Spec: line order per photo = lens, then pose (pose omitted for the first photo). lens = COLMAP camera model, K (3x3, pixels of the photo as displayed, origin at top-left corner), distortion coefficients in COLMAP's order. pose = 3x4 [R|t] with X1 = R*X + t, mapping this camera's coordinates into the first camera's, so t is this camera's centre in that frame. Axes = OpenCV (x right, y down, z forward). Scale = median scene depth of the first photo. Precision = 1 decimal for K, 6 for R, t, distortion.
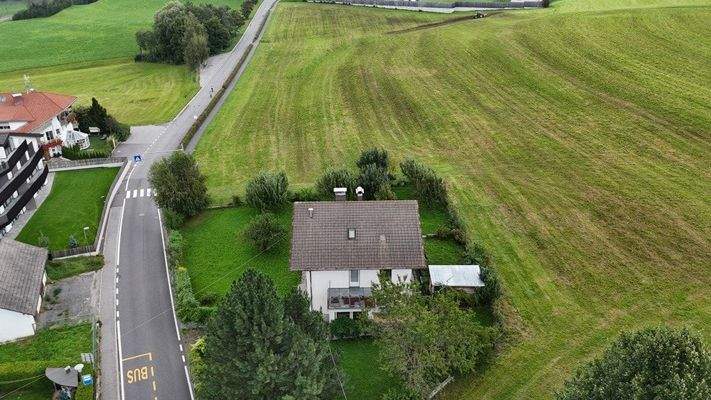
lens RADIAL K [[522.6, 0, 354.7], [0, 522.6, 199.6], [0, 0, 1]] dist [0.053776, -0.047575]
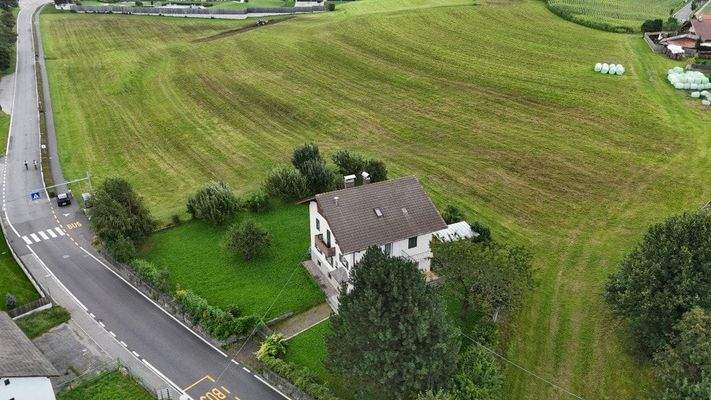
lens RADIAL K [[522.6, 0, 355.0], [0, 522.6, 198.7], [0, 0, 1]] dist [0.053776, -0.047575]
pose [[0.901621, -0.177581, 0.394390, -0.301317], [0.182690, 0.982855, 0.024897, 0.000019], [-0.392050, 0.049604, 0.918606, 0.001556]]
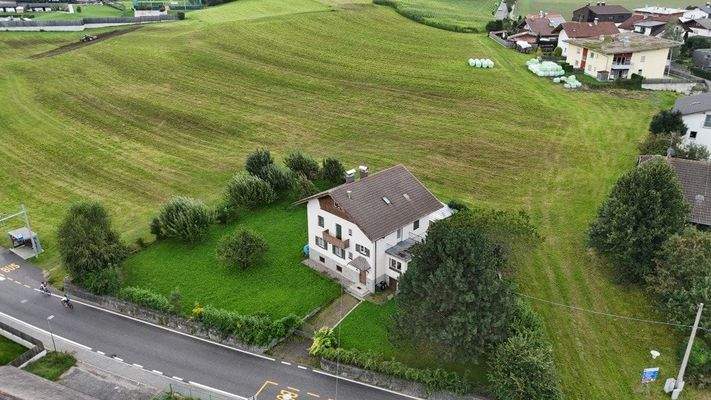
lens RADIAL K [[522.6, 0, 354.7], [0, 522.6, 199.3], [0, 0, 1]] dist [0.053776, -0.047575]
pose [[0.718548, -0.277359, 0.637778, -0.510488], [0.292888, 0.952431, 0.084217, -0.036726], [-0.630797, 0.126283, 0.765603, 0.083713]]
